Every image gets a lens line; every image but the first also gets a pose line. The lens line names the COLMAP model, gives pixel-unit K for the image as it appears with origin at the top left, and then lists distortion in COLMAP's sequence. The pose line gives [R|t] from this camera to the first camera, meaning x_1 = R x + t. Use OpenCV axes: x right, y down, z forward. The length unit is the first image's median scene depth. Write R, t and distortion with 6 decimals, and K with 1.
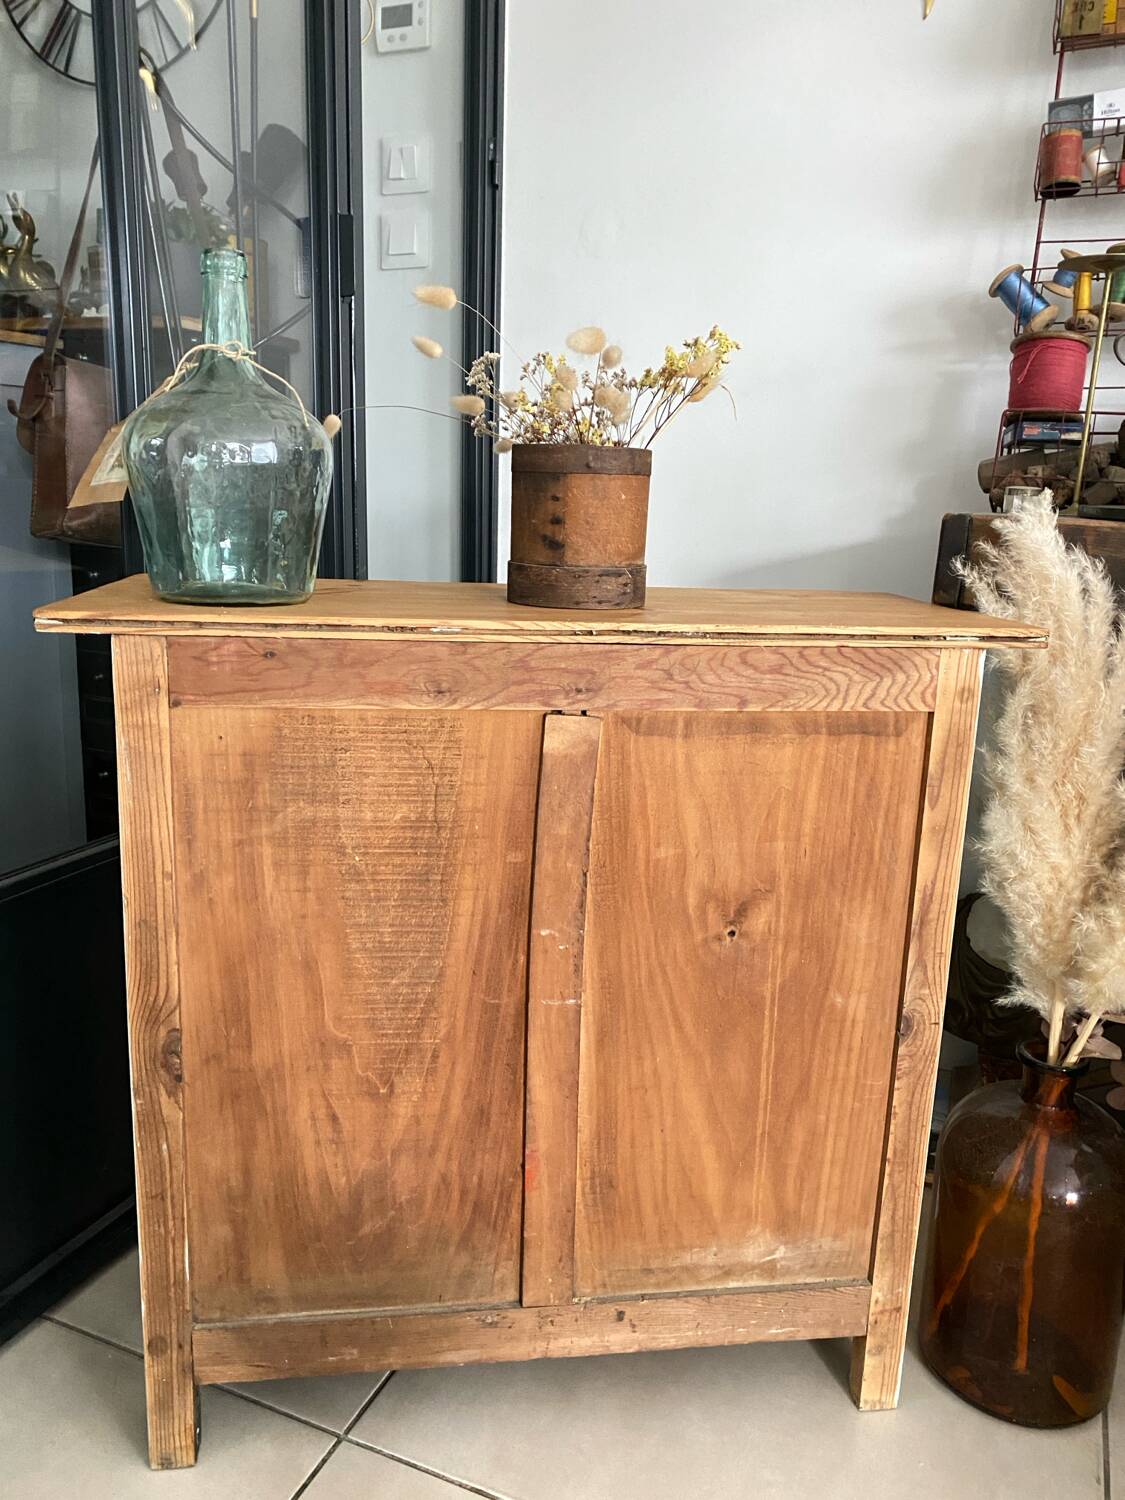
lens RADIAL K [[1140.0, 0, 557.0], [0, 1140.0, 747.5], [0, 0, 1]] dist [0.023094, -0.011331]
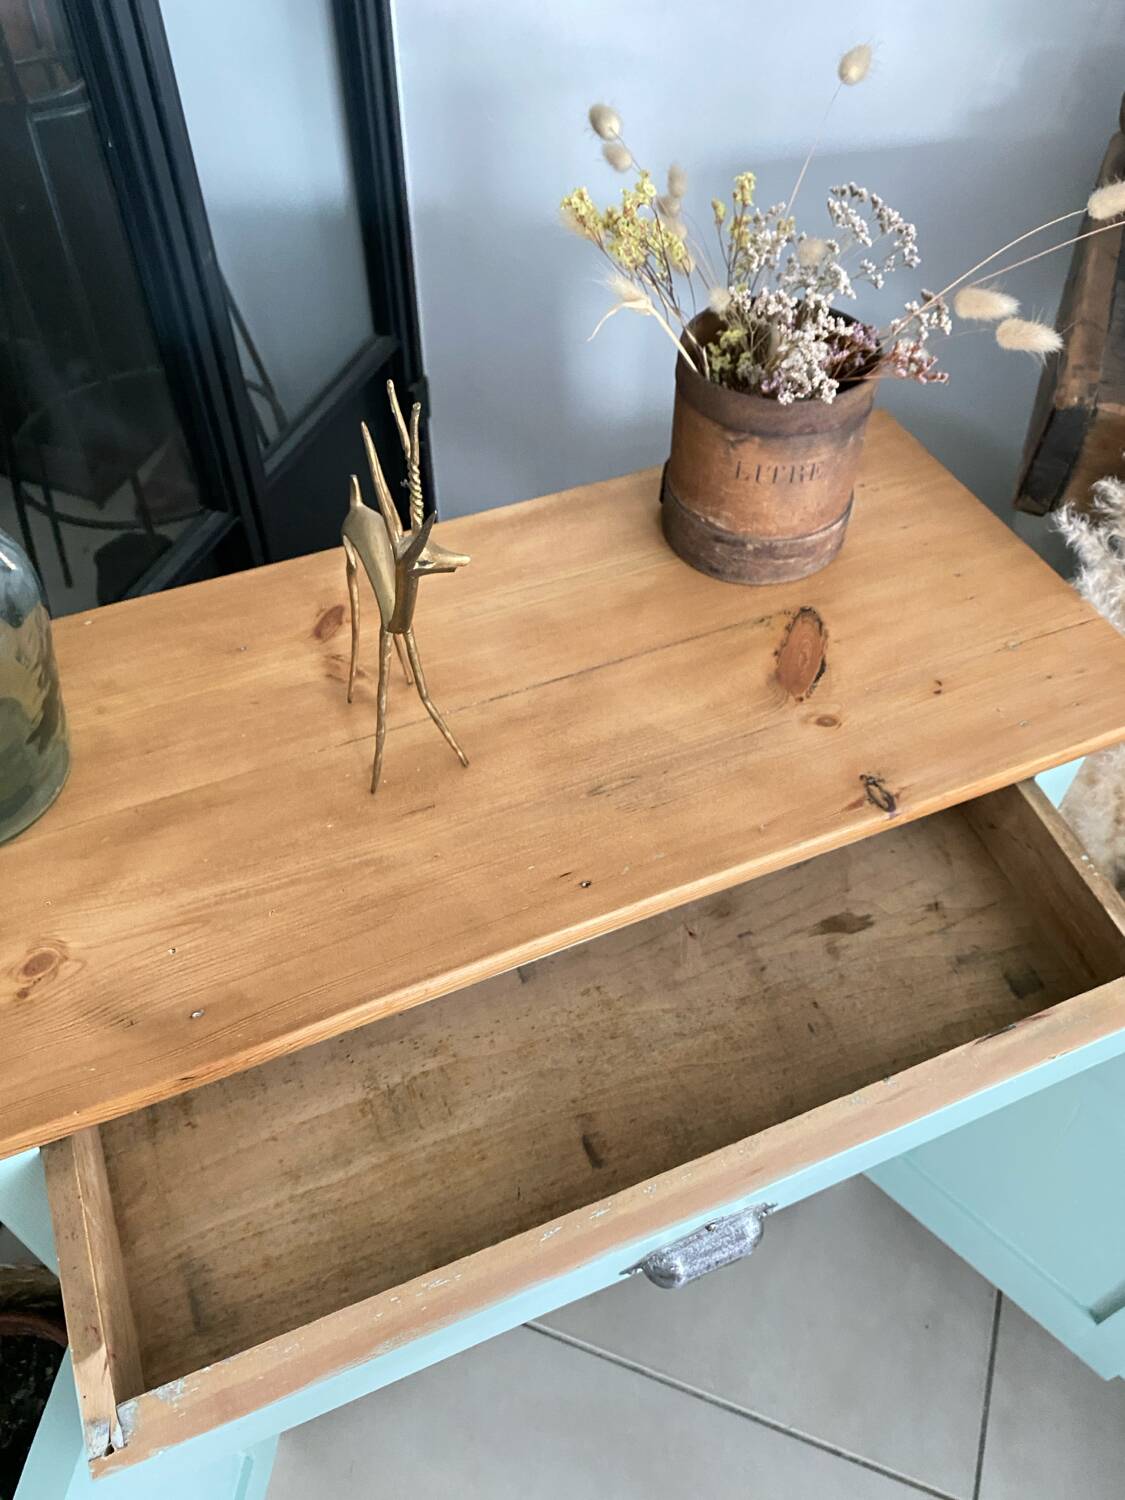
lens RADIAL K [[1140.0, 0, 561.7], [0, 1140.0, 741.3], [0, 0, 1]] dist [0.023094, -0.011331]
pose [[0.998885, -0.044598, 0.015487, 0.023845], [0.026320, 0.798411, 0.601537, -0.439975], [-0.039192, -0.600459, 0.798695, 0.338806]]
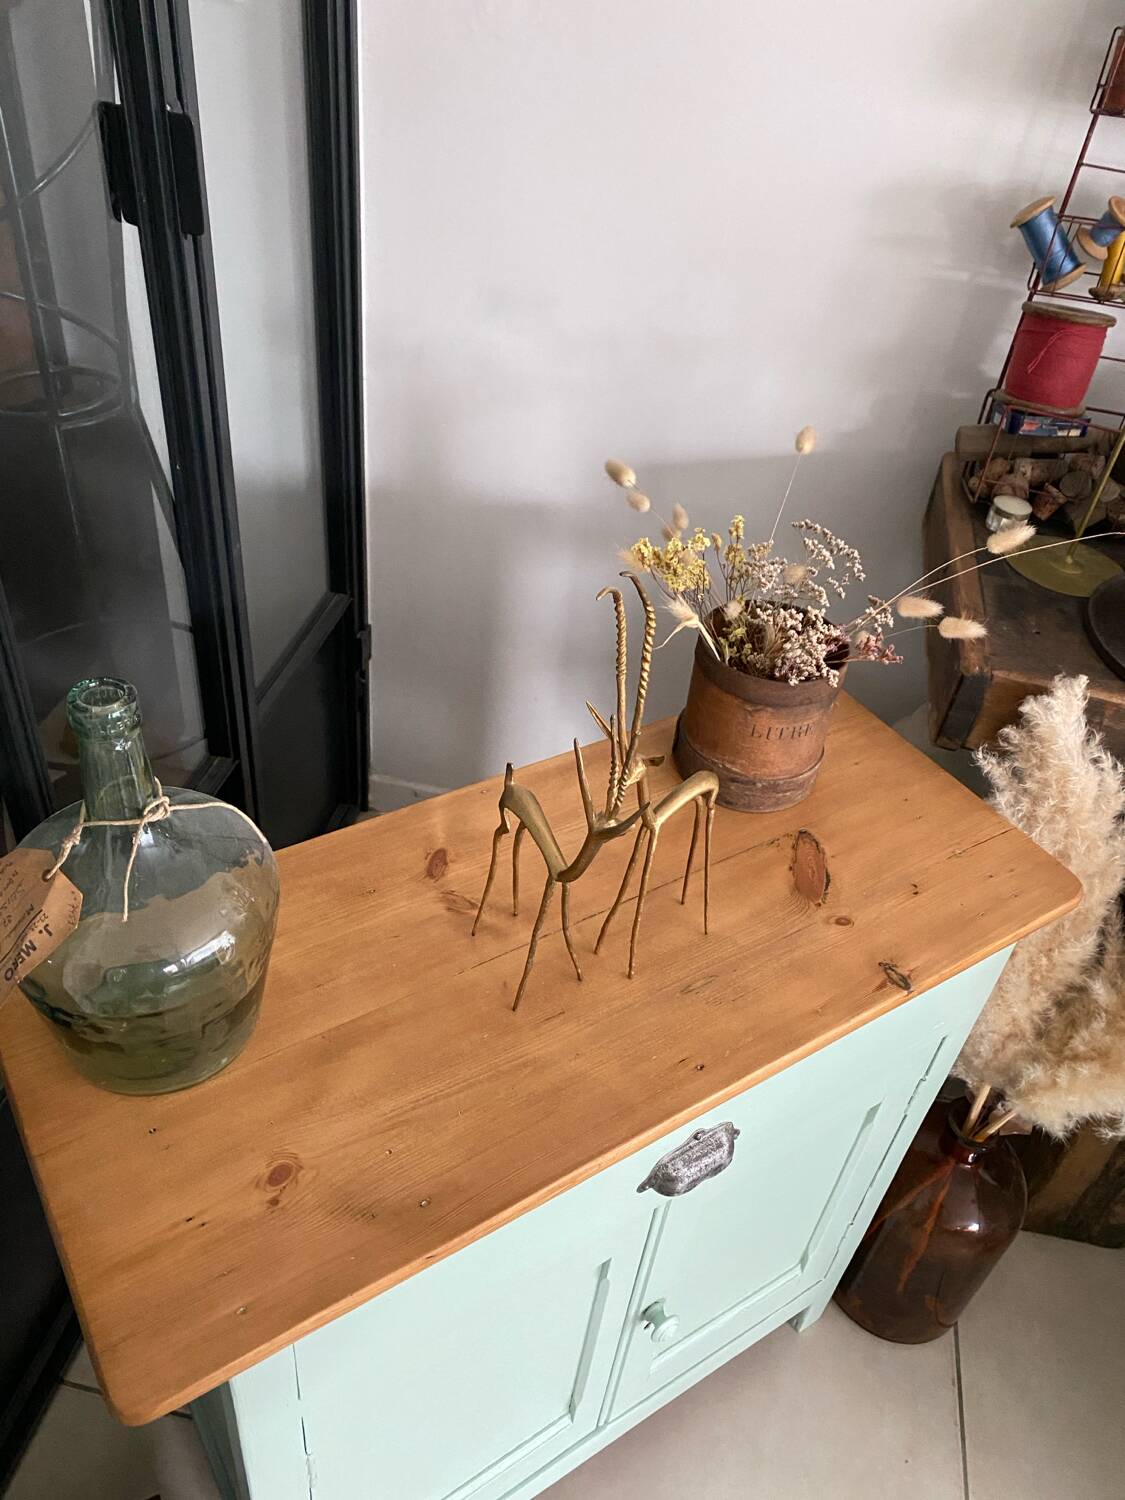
lens RADIAL K [[1140.0, 0, 558.7], [0, 1140.0, 725.7], [0, 0, 1]] dist [0.023094, -0.011331]
pose [[0.977684, -0.076349, 0.195714, -0.152955], [-0.020655, 0.892171, 0.451225, -0.545231], [-0.209061, -0.445199, 0.870685, 0.245976]]
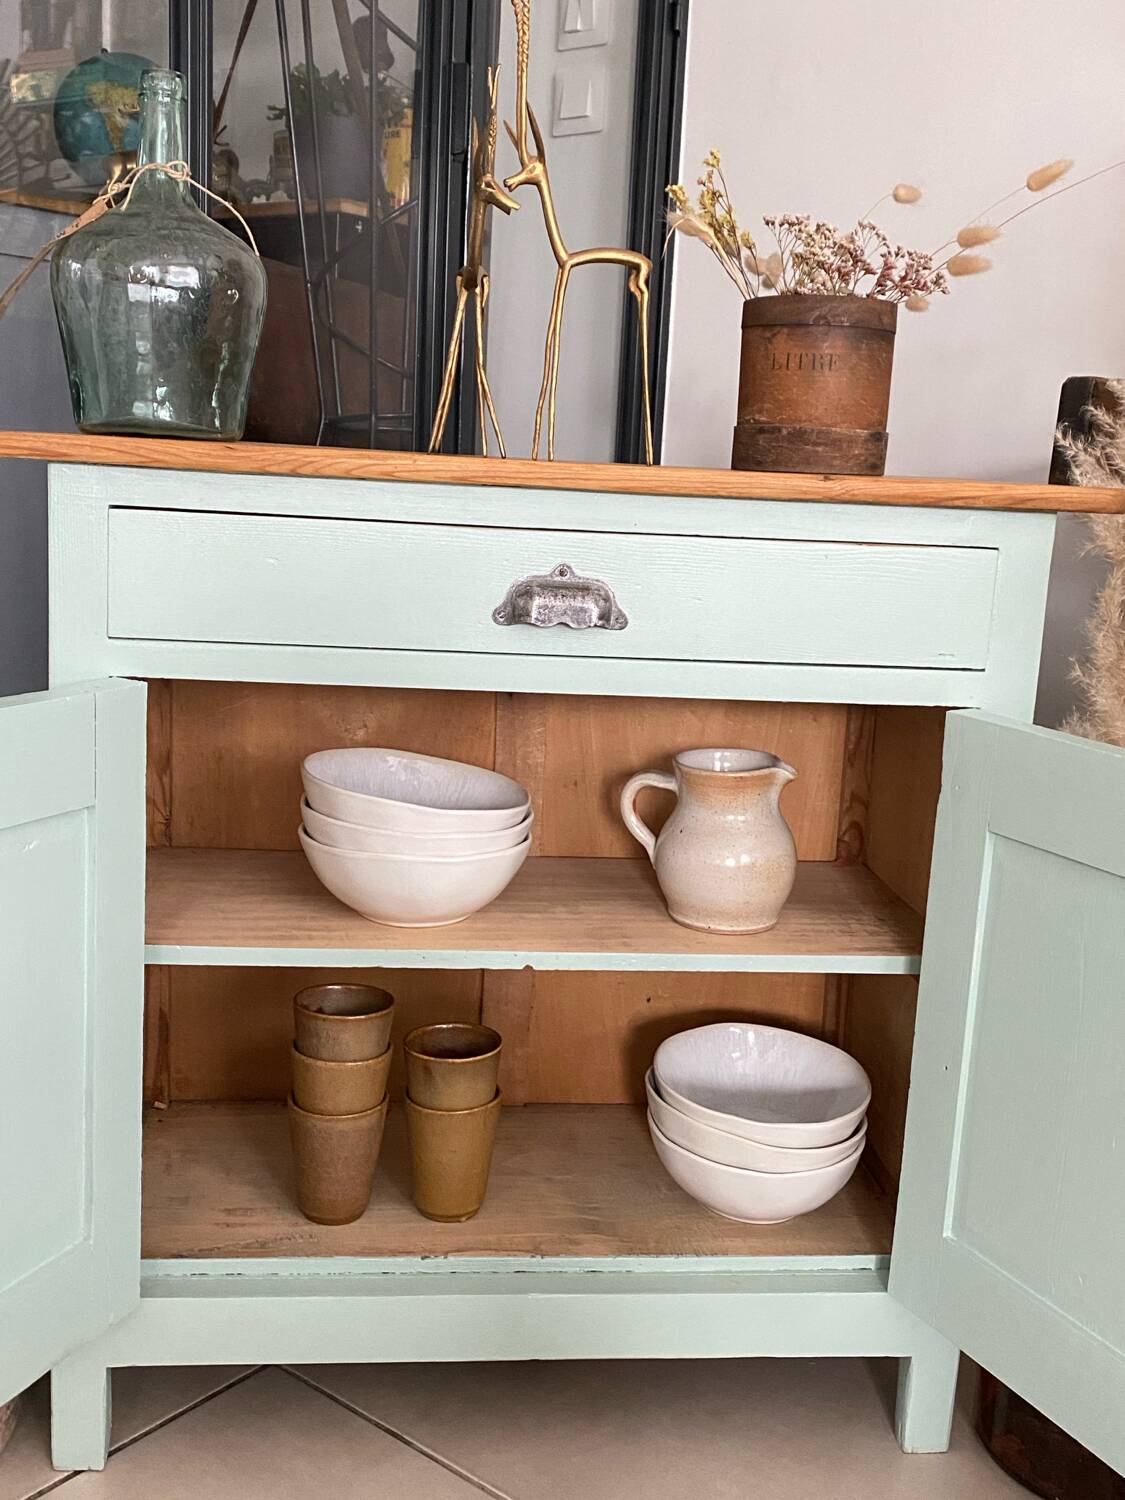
lens RADIAL K [[1503.5, 0, 555.9], [0, 1503.5, 746.6], [0, 0, 1]] dist [0.023749, 0.000000]
pose [[0.965060, 0.068925, -0.252803, 0.267198], [-0.078881, 0.996449, -0.029449, 0.113961], [0.249875, 0.048361, 0.967070, -0.114090]]
